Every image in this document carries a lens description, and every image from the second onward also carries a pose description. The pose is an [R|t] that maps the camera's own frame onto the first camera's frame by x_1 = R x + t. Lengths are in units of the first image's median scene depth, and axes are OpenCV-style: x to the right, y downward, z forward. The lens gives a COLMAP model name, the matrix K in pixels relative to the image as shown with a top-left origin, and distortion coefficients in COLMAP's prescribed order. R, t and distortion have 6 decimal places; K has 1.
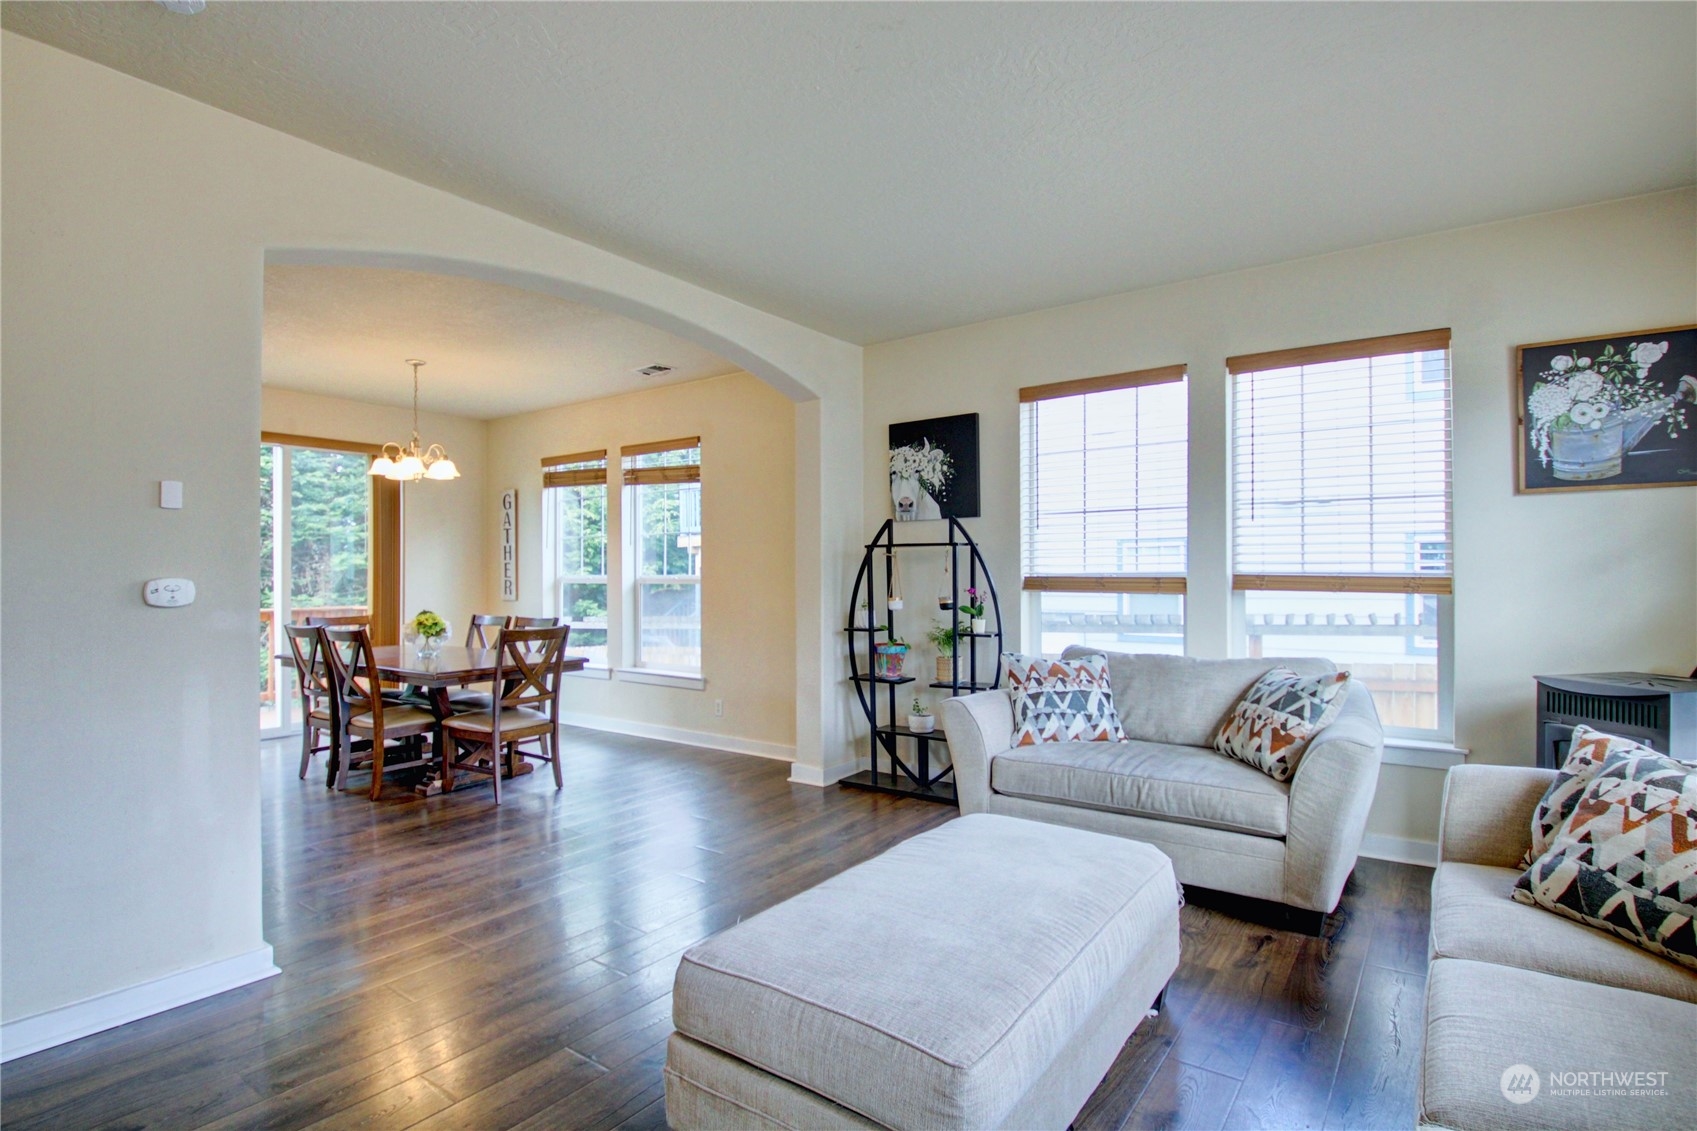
lens RADIAL K [[863.1, 0, 847.9], [0, 863.1, 565.0], [0, 0, 1]] dist [0.006124, -0.006702]
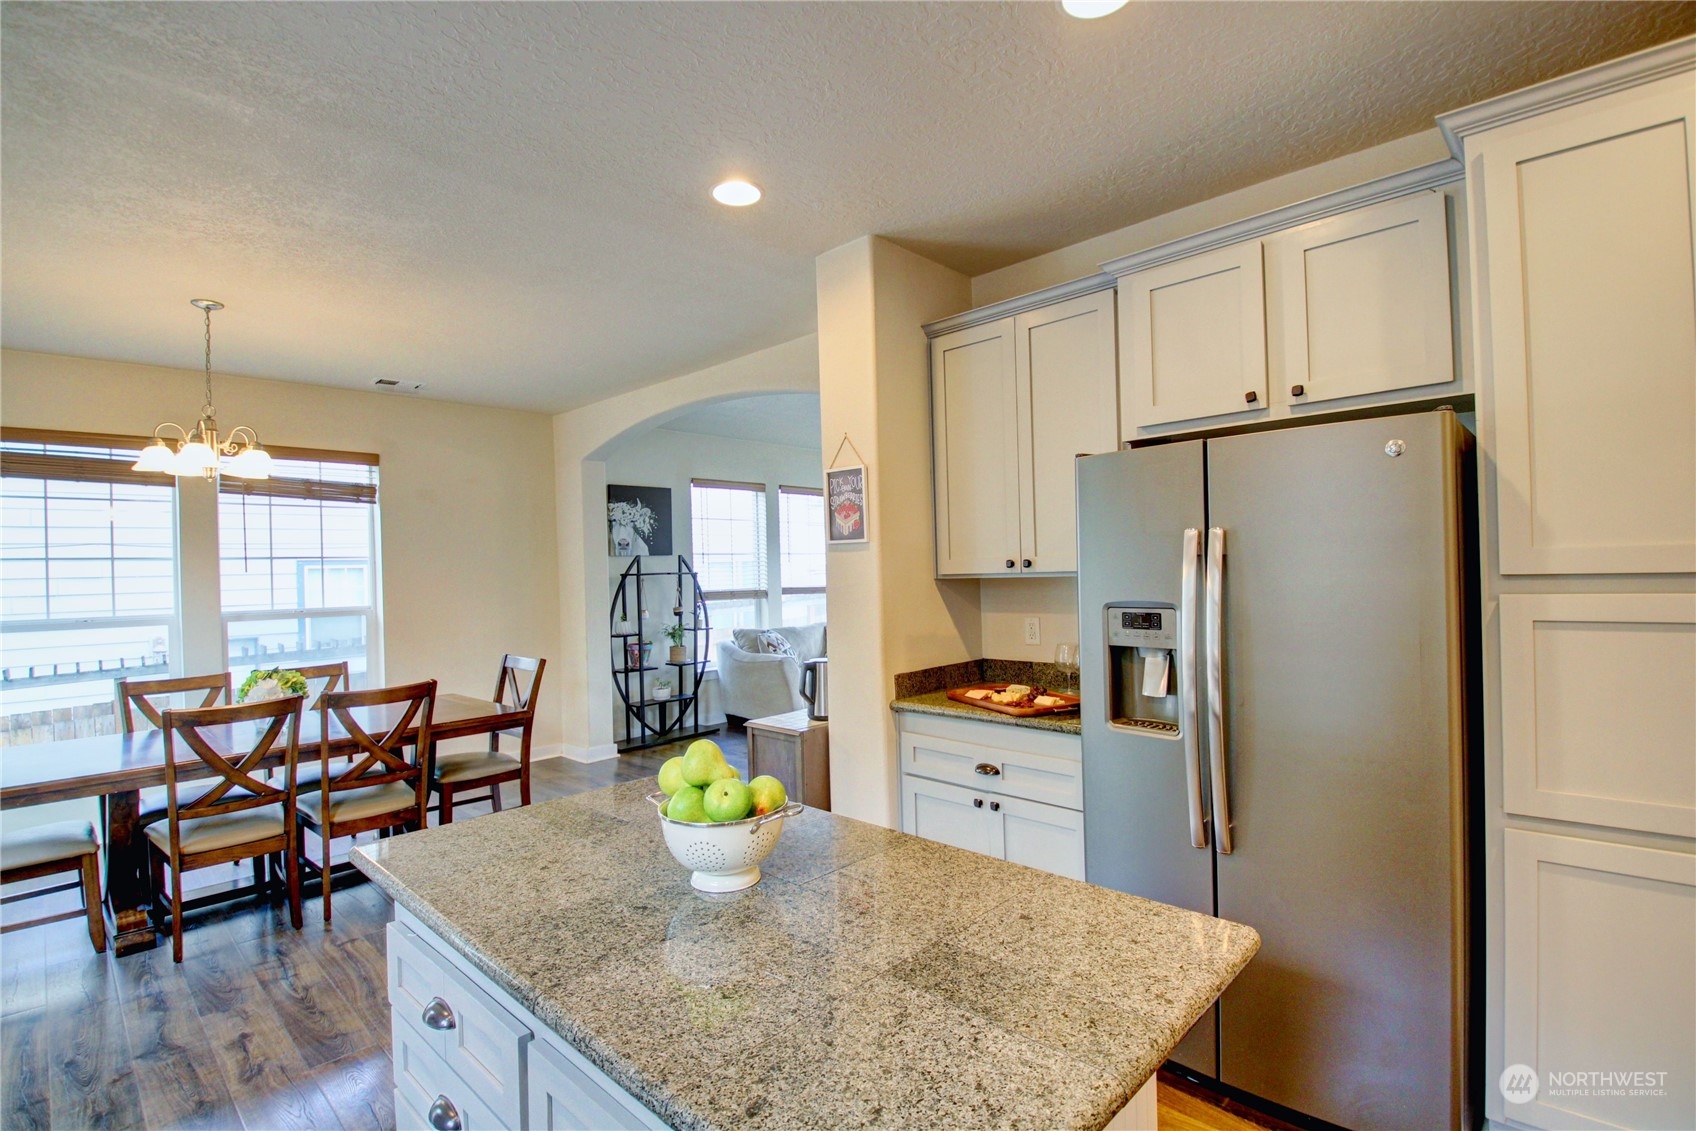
lens RADIAL K [[788.4, 0, 839.7], [0, 788.4, 569.1], [0, 0, 1]] dist [0.002756, -0.018710]
pose [[0.136948, 0.000860, 0.990578, -1.172499], [0.013878, 0.999900, -0.002787, -0.022381], [-0.990481, 0.014129, 0.136923, 0.492942]]
